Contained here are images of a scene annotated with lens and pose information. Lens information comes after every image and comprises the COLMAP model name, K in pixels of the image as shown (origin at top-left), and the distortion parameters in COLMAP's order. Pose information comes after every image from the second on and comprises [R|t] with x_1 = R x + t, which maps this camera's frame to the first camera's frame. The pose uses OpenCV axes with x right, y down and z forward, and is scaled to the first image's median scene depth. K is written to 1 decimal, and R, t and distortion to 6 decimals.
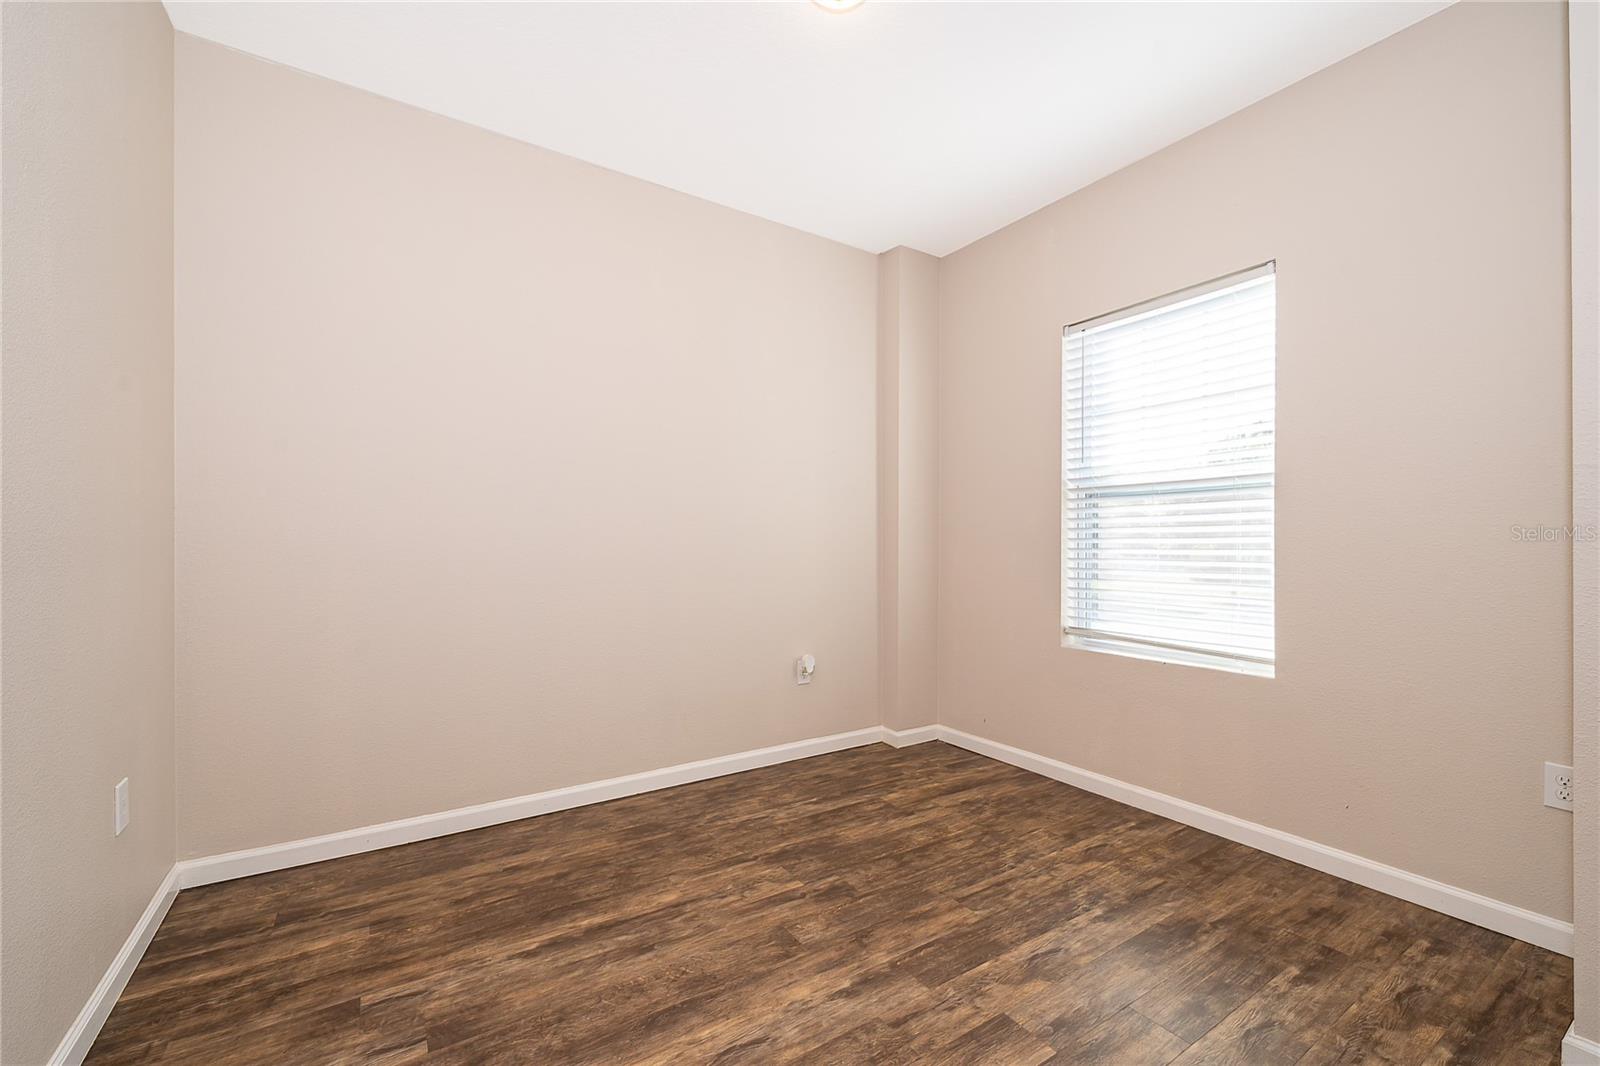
lens RADIAL K [[648.2, 0, 709.7], [0, 648.2, 556.4], [0, 0, 1]] dist [-0.003268, 0.000567]
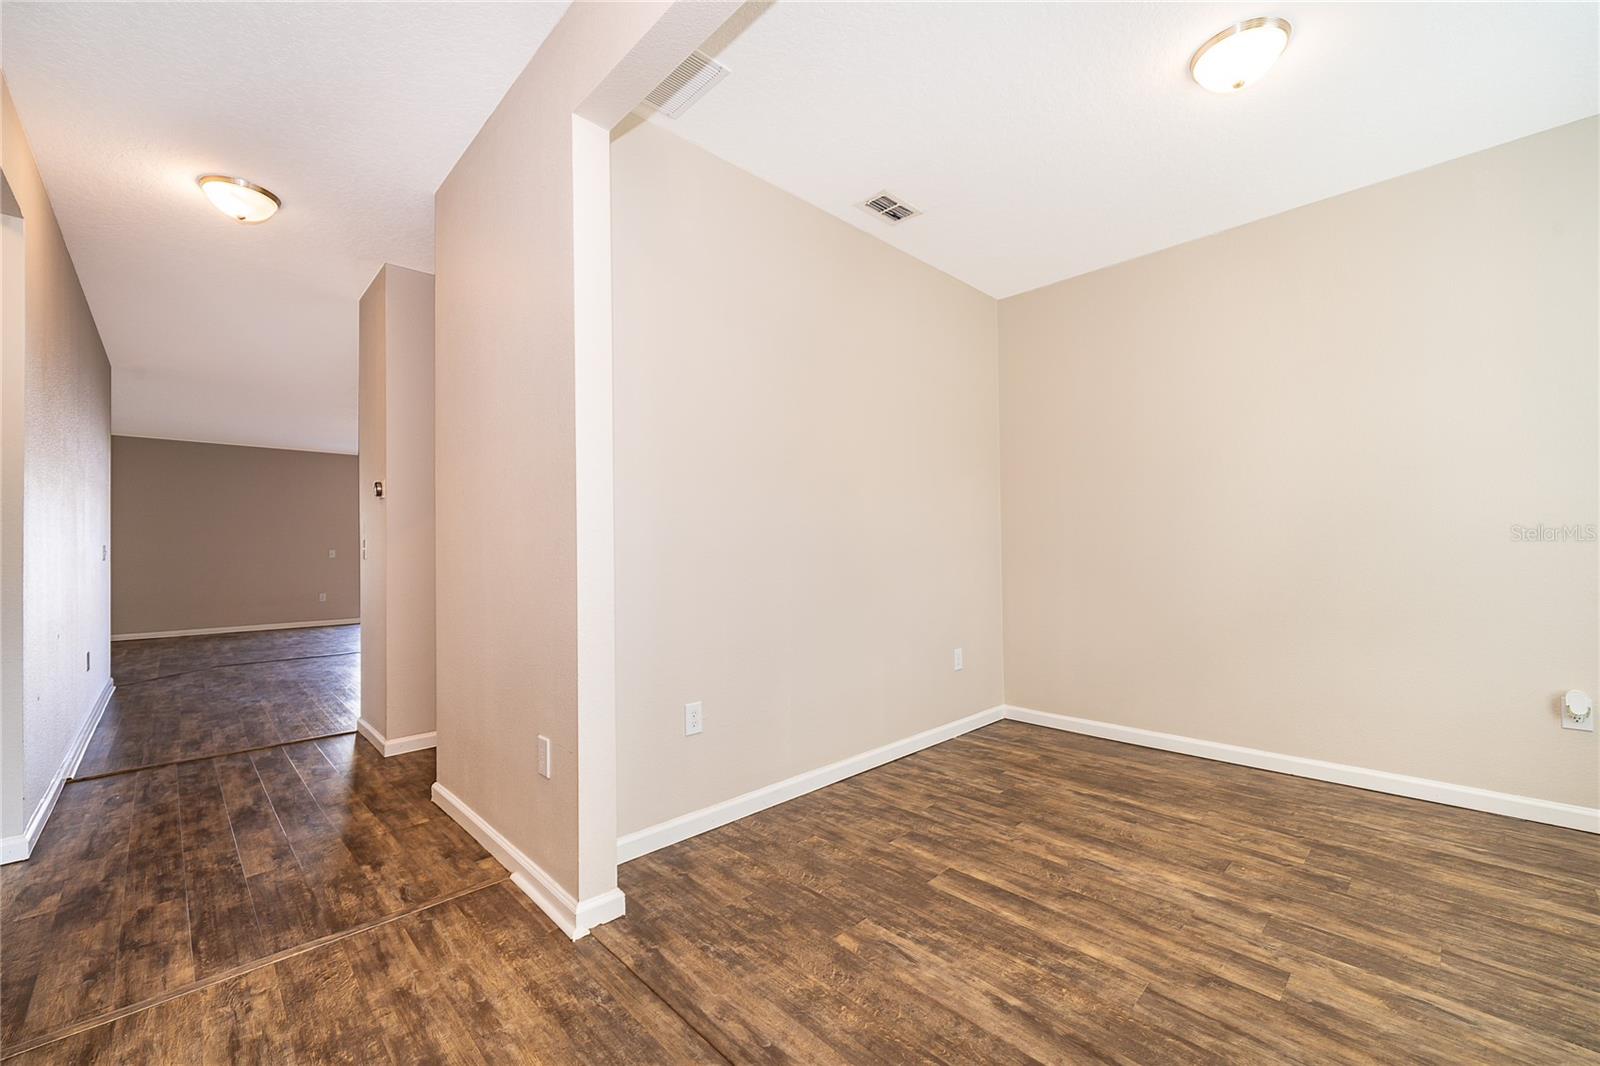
lens RADIAL K [[648.2, 0, 811.0], [0, 648.2, 539.7], [0, 0, 1]] dist [-0.003268, 0.000567]
pose [[0.213728, -0.013583, -0.976799, 1.100225], [-0.002756, 0.999891, -0.014507, -0.013853], [0.976889, 0.005792, 0.213667, -0.034362]]
